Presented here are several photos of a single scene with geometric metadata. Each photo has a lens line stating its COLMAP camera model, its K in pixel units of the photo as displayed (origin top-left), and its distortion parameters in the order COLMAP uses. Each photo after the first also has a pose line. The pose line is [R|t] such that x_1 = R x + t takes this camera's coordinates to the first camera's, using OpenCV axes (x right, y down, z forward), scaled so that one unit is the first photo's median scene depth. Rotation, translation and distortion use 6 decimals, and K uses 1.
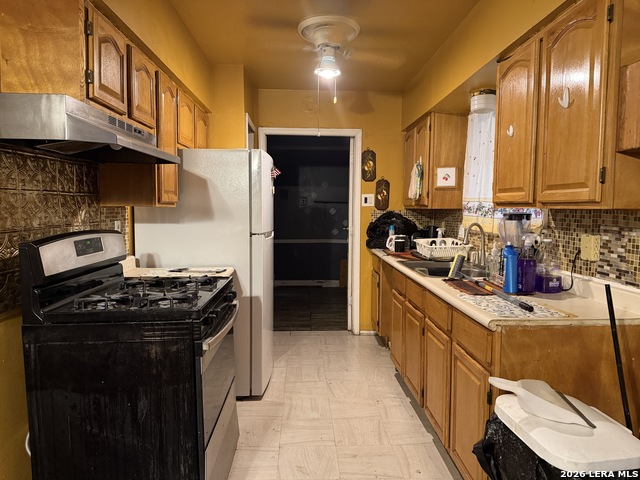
lens RADIAL K [[450.8, 0, 320.8], [0, 450.8, 241.4], [0, 0, 1]] dist [0.003162, 0.001250]
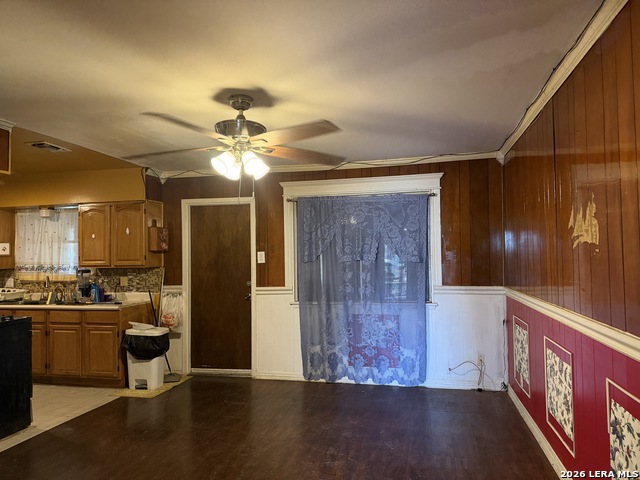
lens RADIAL K [[450.8, 0, 320.2], [0, 450.8, 240.1], [0, 0, 1]] dist [0.003162, 0.001250]
pose [[0.267786, 0.021105, 0.963247, -1.648706], [0.089067, 0.994937, -0.046560, -0.001739], [-0.959353, 0.098261, 0.264550, -0.840243]]
